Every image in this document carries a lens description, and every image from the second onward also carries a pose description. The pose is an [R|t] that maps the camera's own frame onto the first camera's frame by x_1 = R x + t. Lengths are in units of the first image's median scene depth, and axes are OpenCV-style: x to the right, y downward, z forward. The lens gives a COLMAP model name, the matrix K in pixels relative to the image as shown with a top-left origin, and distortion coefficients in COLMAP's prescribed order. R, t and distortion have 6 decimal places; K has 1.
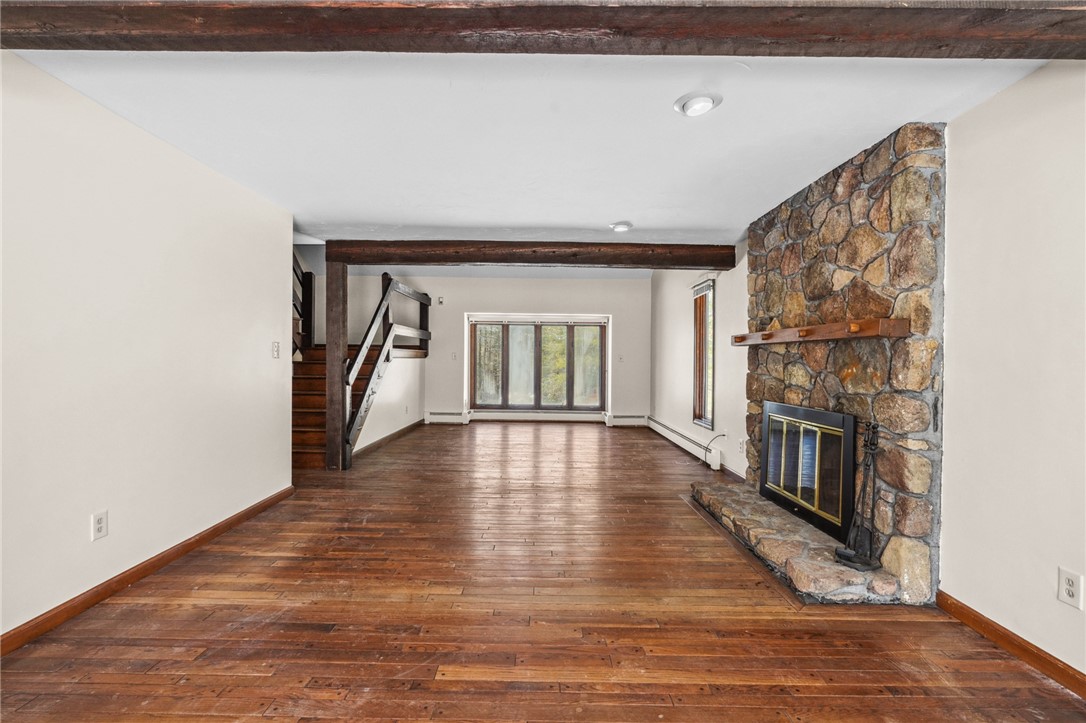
lens RADIAL K [[490.9, 0, 539.5], [0, 490.9, 367.6], [0, 0, 1]] dist [-0.009571, 0.001425]
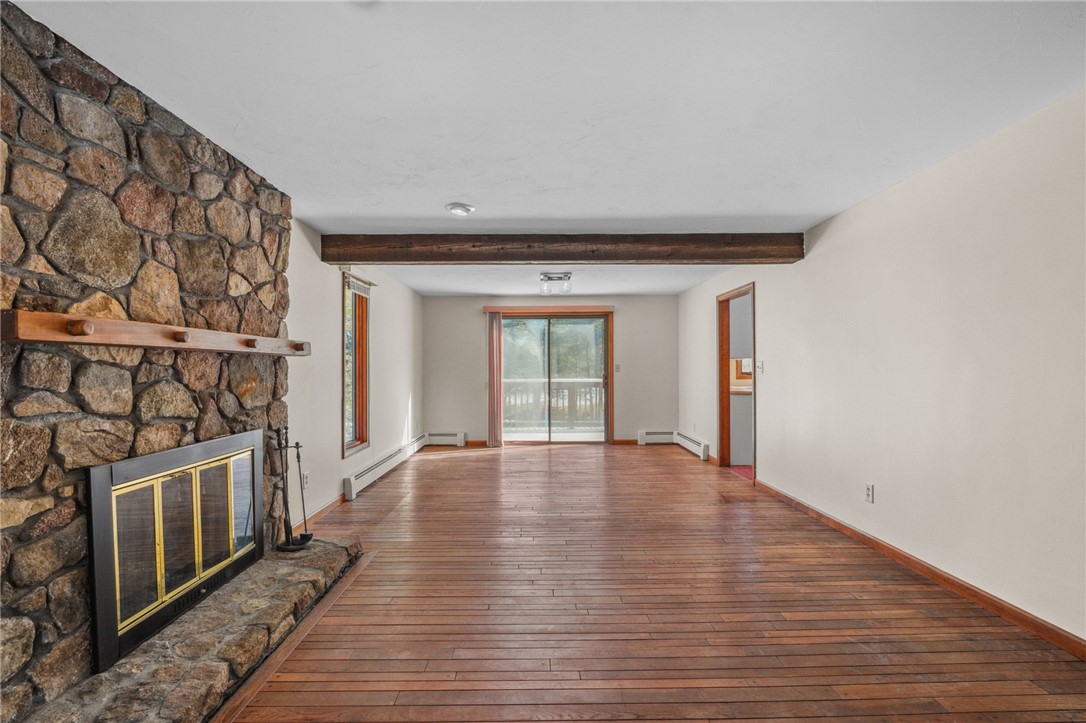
lens RADIAL K [[498.2, 0, 540.3], [0, 498.2, 367.4], [0, 0, 1]] dist [-0.008788, 0.000426]
pose [[-0.999917, -0.006800, -0.010987, 0.052407], [-0.006986, 0.999831, 0.017009, -0.041258], [0.010870, 0.017085, -0.999795, 1.636956]]
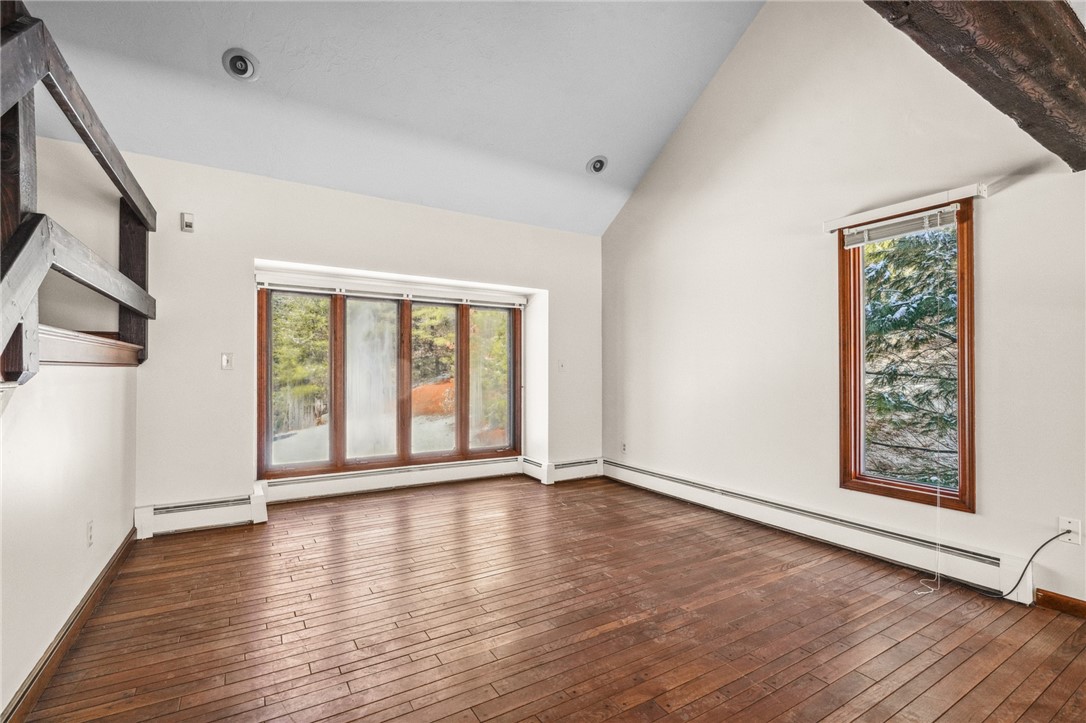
lens RADIAL K [[490.9, 0, 539.5], [0, 490.9, 367.6], [0, 0, 1]] dist [-0.009571, 0.001425]
pose [[0.850864, -0.005634, 0.525355, -0.420476], [0.013947, 0.999832, -0.011866, -0.023422], [-0.525200, 0.017423, 0.850800, 1.303160]]
